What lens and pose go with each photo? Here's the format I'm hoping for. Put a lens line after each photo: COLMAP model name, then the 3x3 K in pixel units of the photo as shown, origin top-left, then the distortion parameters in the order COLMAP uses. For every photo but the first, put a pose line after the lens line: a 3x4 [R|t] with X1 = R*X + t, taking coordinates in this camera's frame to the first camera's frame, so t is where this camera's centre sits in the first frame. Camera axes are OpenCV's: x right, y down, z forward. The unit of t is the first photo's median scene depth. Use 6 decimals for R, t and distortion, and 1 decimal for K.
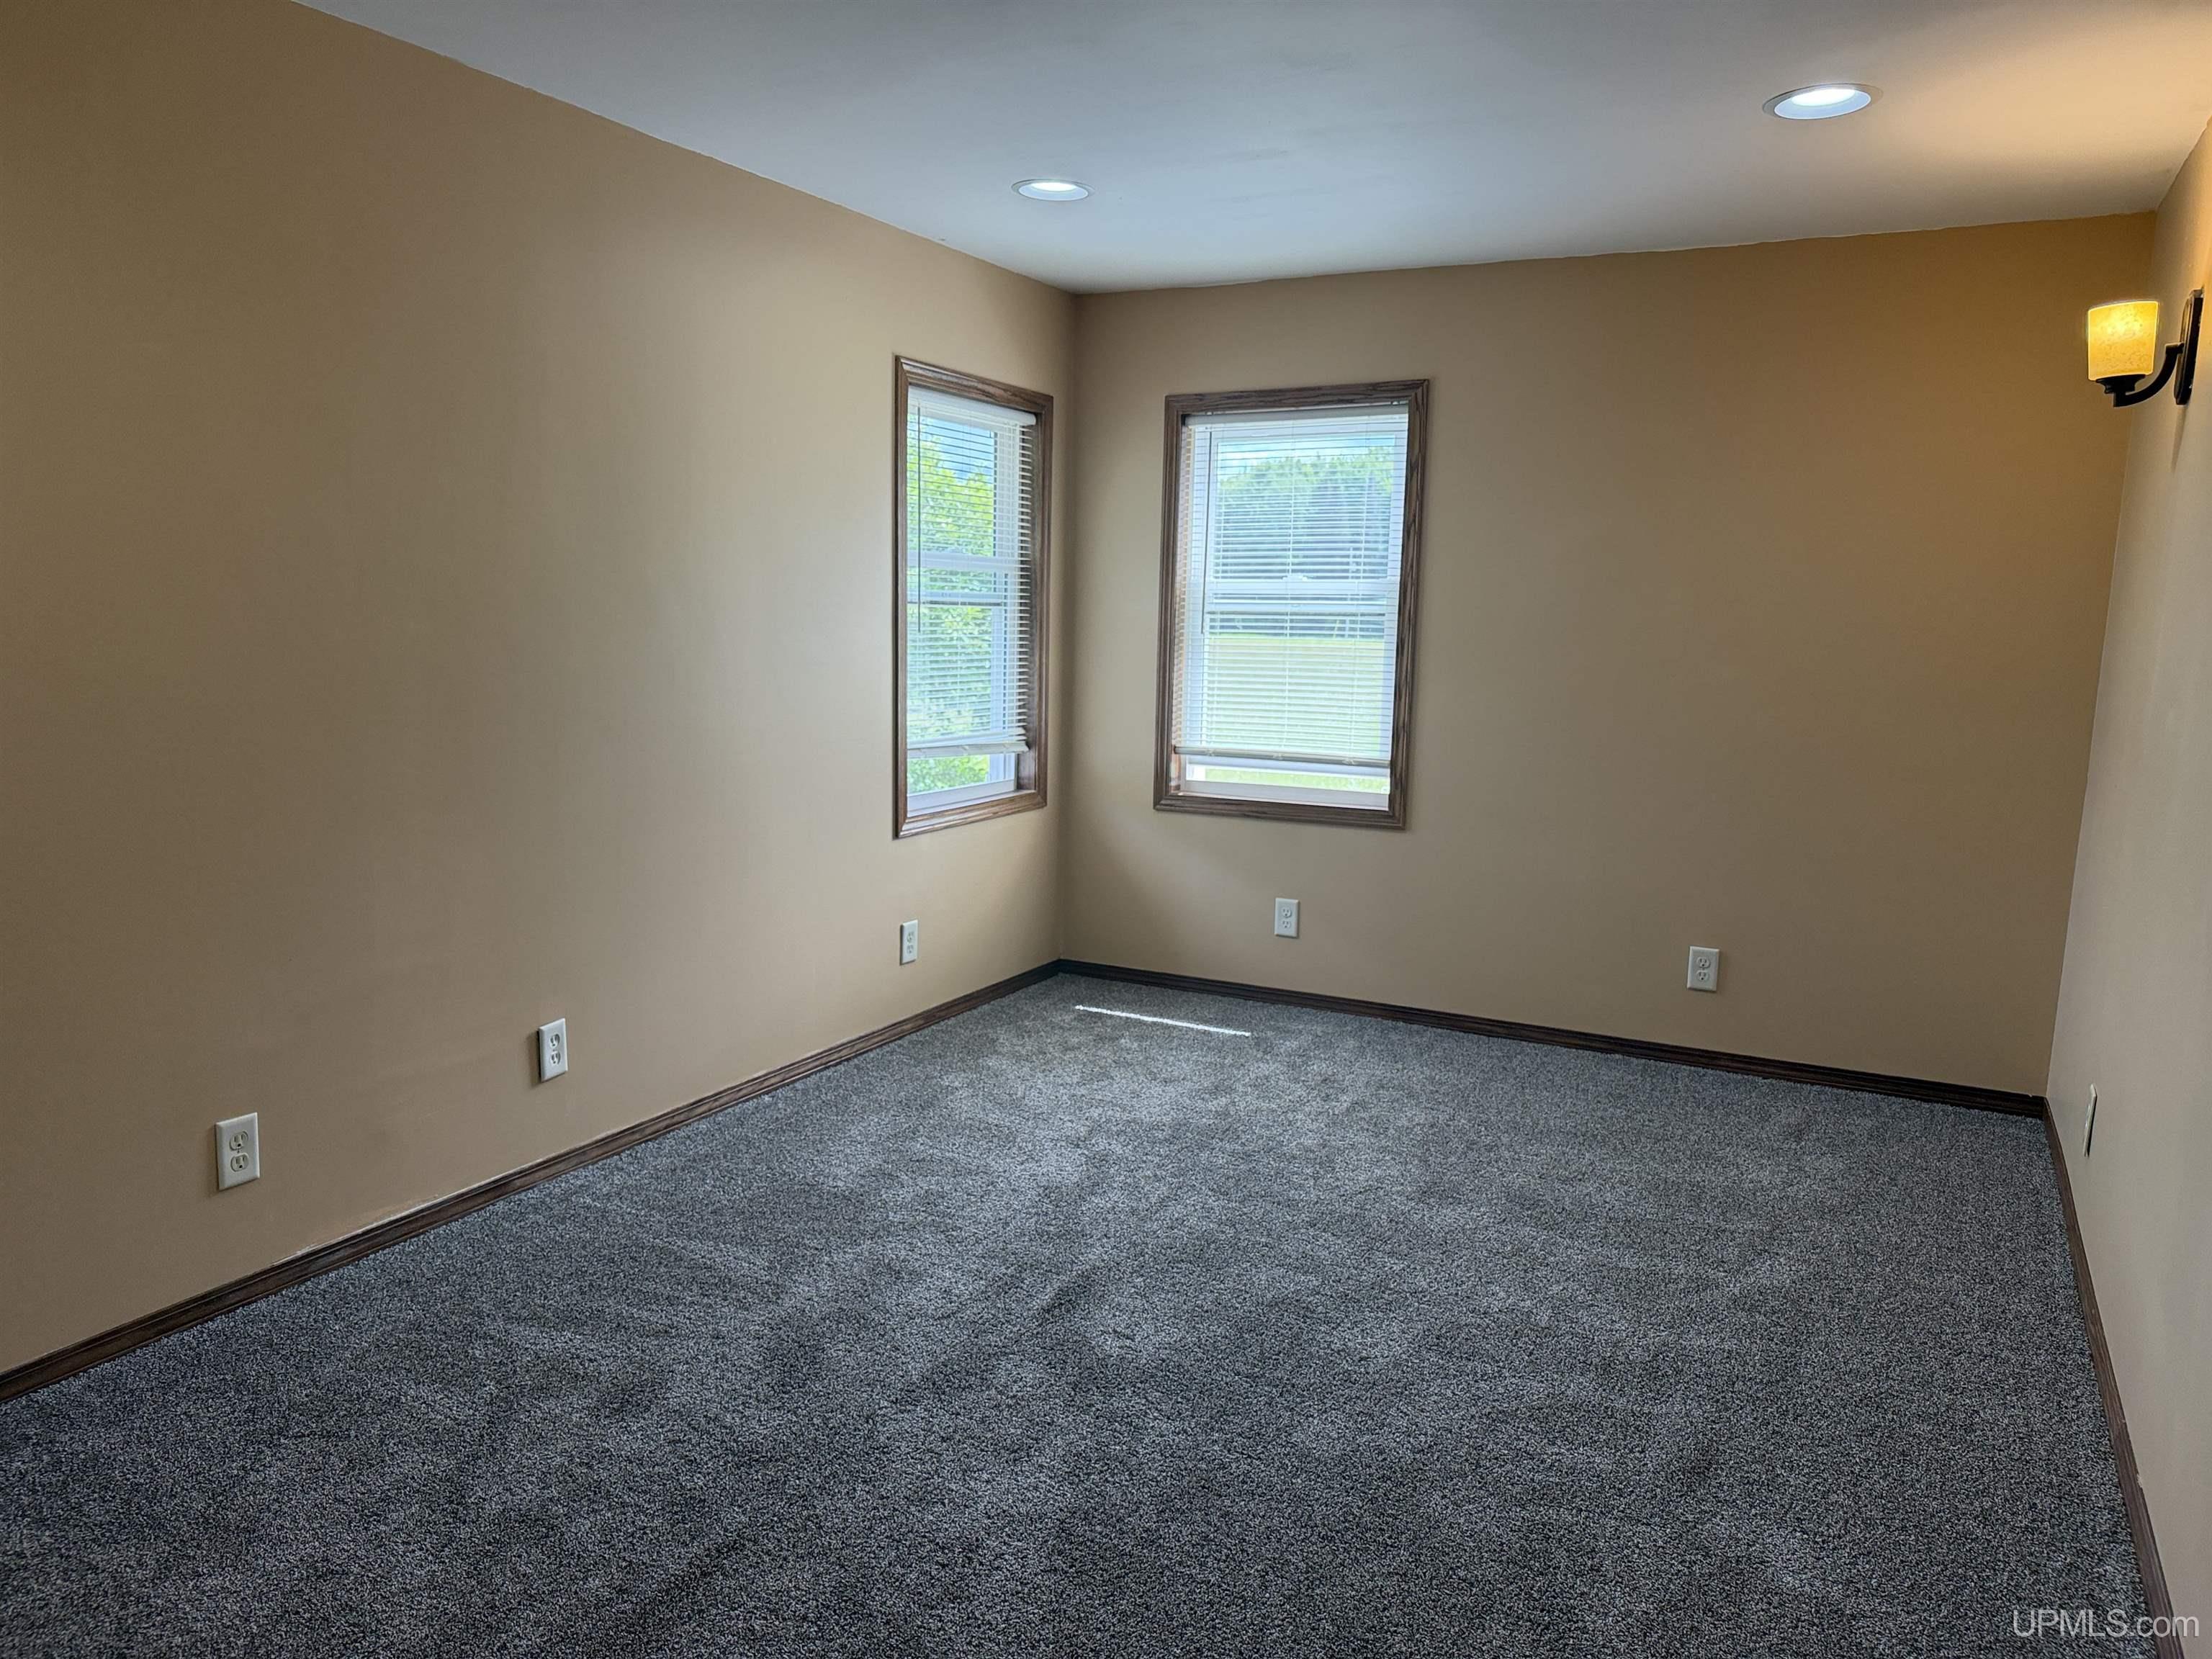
lens RADIAL K [[1544.2, 0, 1114.7], [0, 1544.2, 846.1], [0, 0, 1]] dist [0.050544, -0.069504]
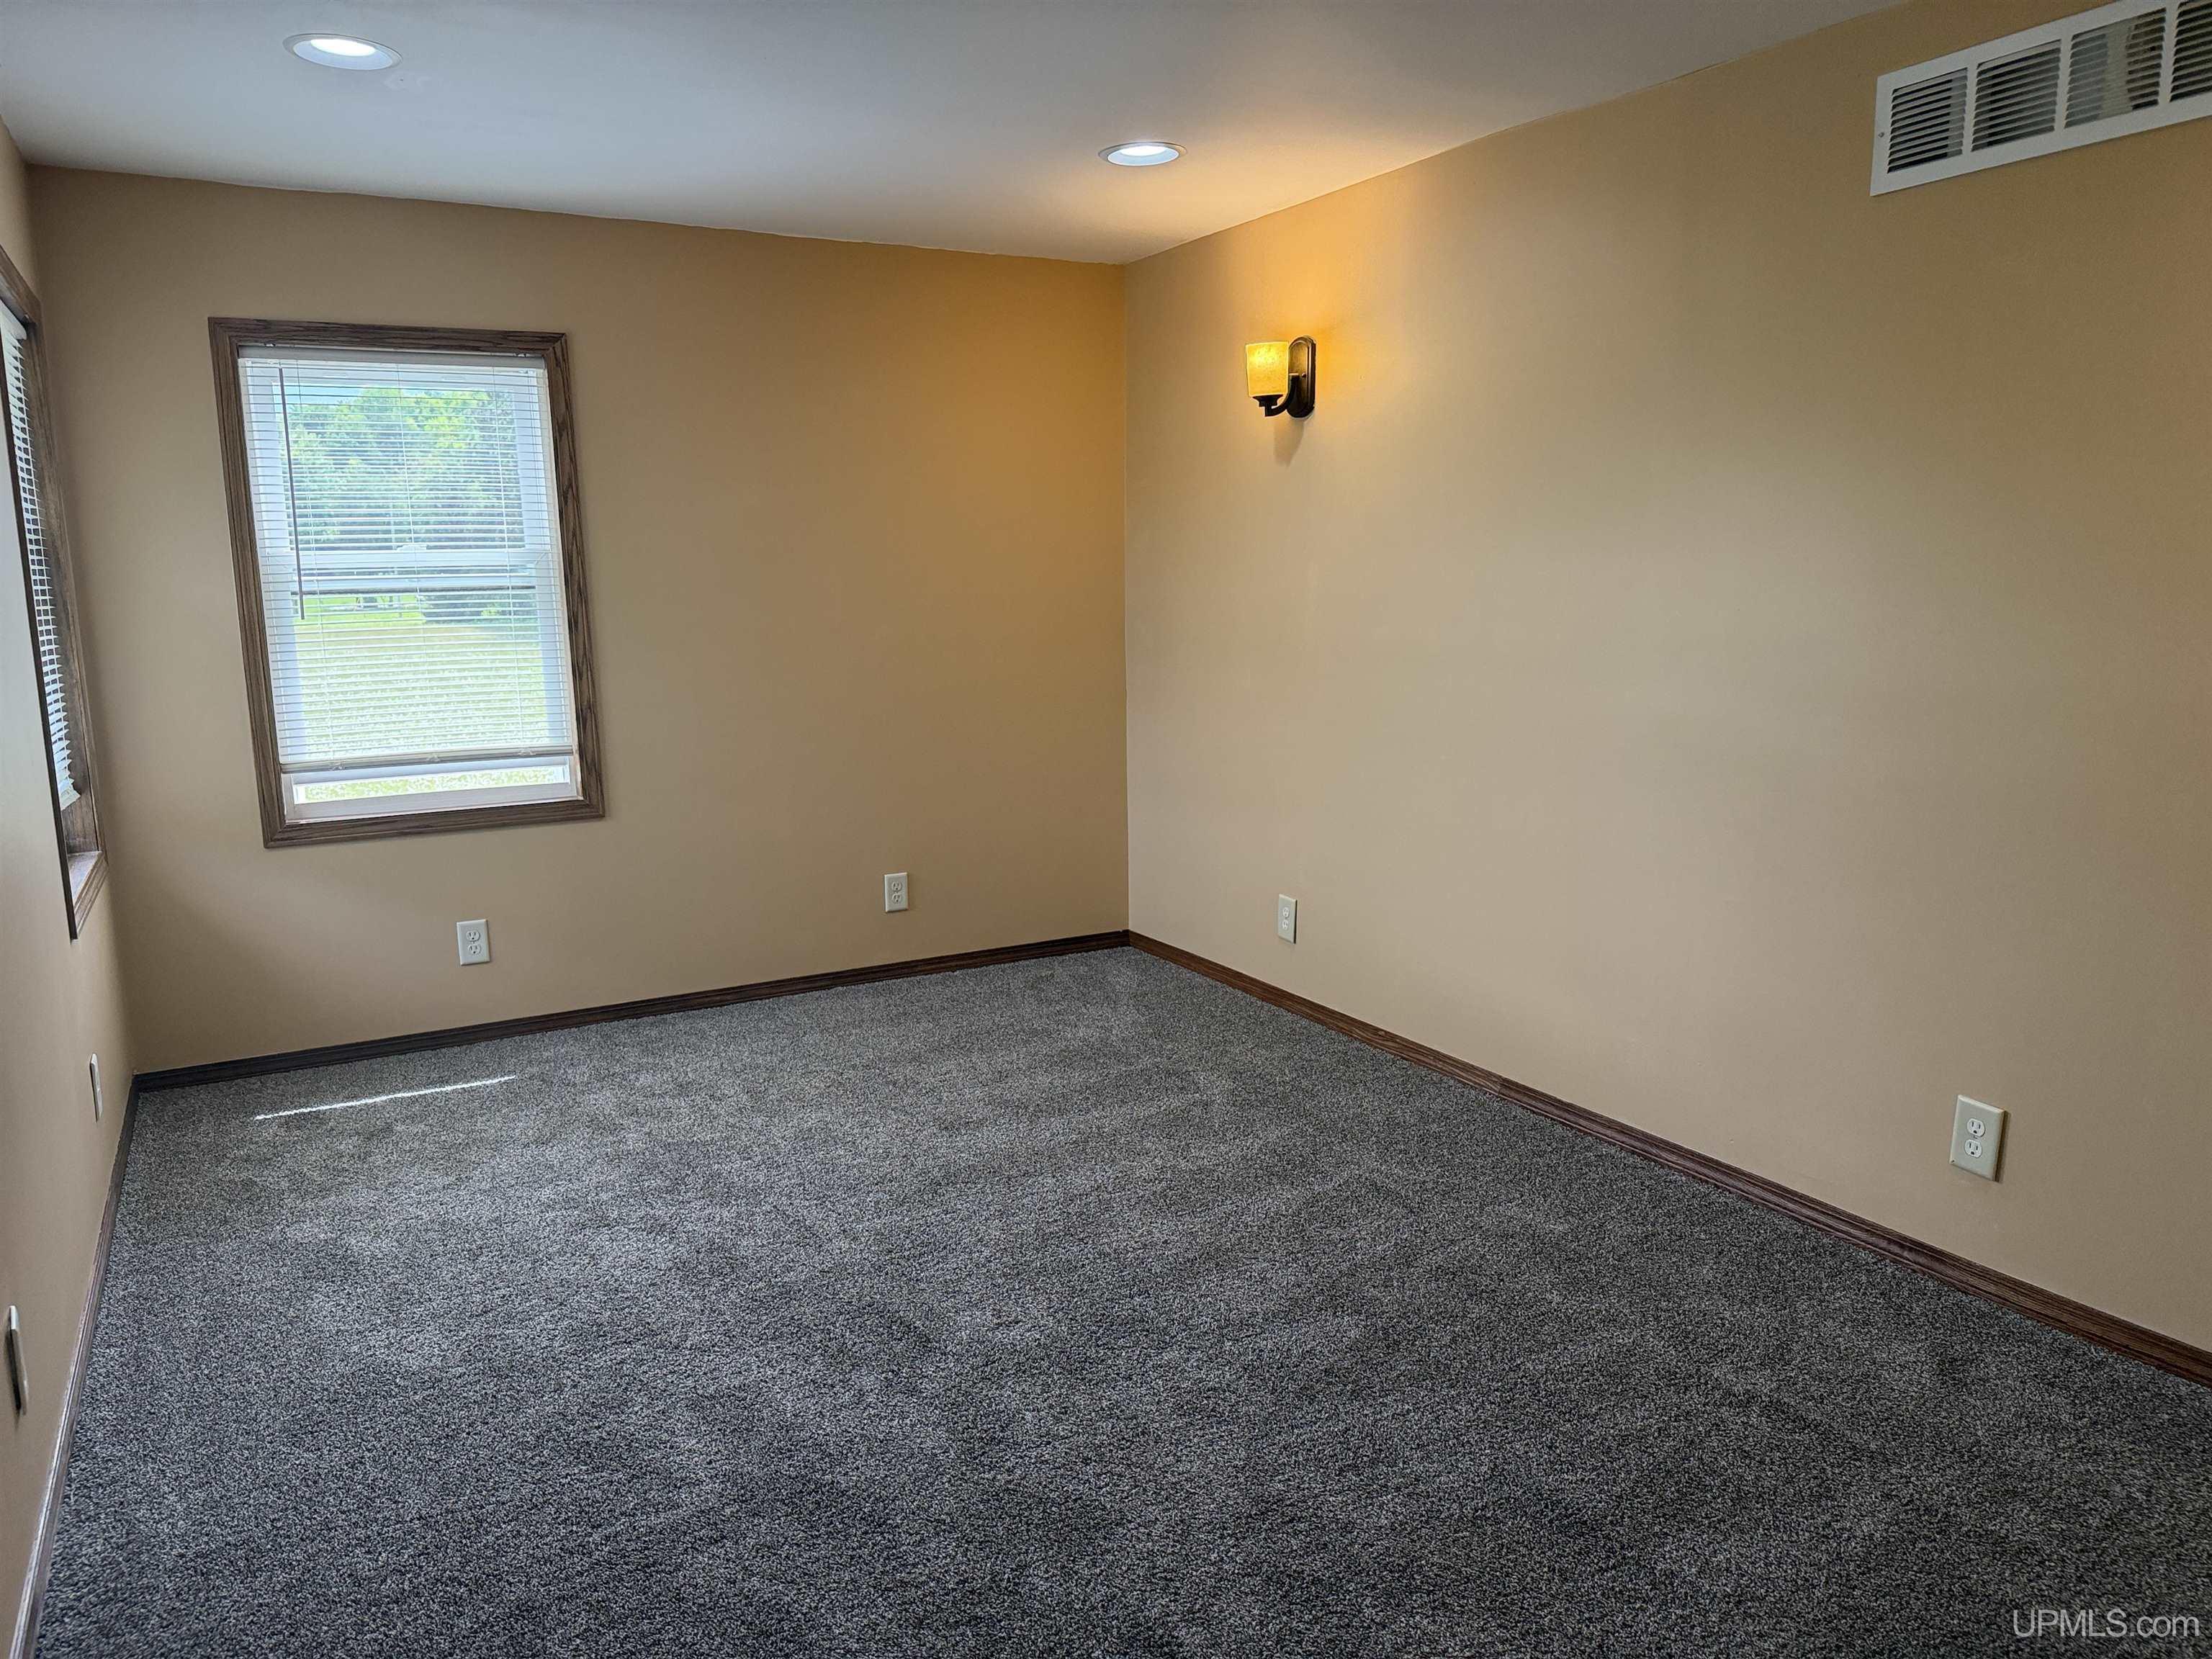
lens RADIAL K [[1544.2, 0, 1120.9], [0, 1544.2, 818.7], [0, 0, 1]] dist [0.050544, -0.069504]
pose [[0.544469, -0.159696, 0.823438, -0.428630], [0.159718, 0.983485, 0.085127, -0.040415], [-0.823434, 0.085169, 0.560984, 0.225378]]
